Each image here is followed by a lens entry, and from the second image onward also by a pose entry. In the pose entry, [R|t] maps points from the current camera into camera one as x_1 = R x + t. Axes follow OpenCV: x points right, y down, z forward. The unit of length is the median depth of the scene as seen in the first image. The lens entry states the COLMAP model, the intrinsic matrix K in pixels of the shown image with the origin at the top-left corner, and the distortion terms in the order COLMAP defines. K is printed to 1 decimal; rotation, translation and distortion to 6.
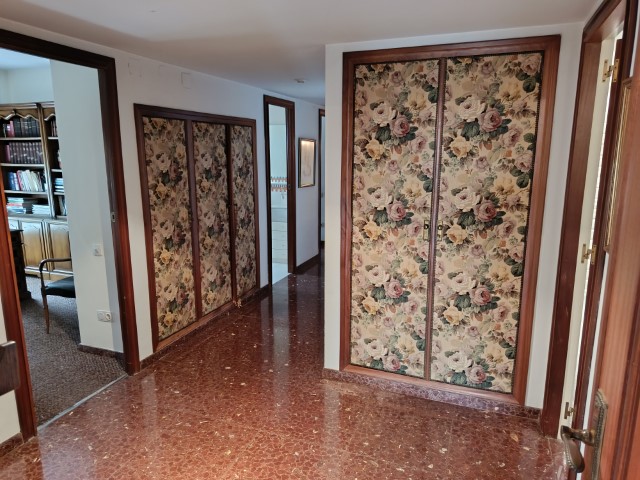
lens RADIAL K [[448.5, 0, 326.2], [0, 448.5, 242.1], [0, 0, 1]] dist [0.019513, -0.021302]
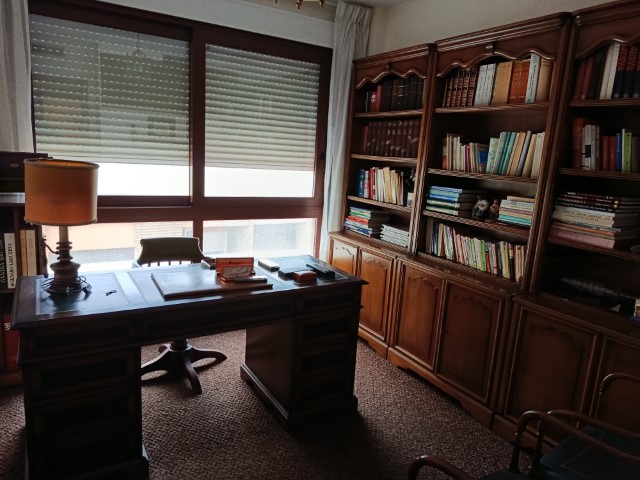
lens RADIAL K [[448.5, 0, 318.5], [0, 448.5, 240.9], [0, 0, 1]] dist [0.019513, -0.021302]
pose [[0.781846, 0.169404, -0.600016, -0.362911], [-0.180544, 0.982662, 0.042182, -0.073157], [0.596759, 0.075349, 0.798875, 0.480569]]
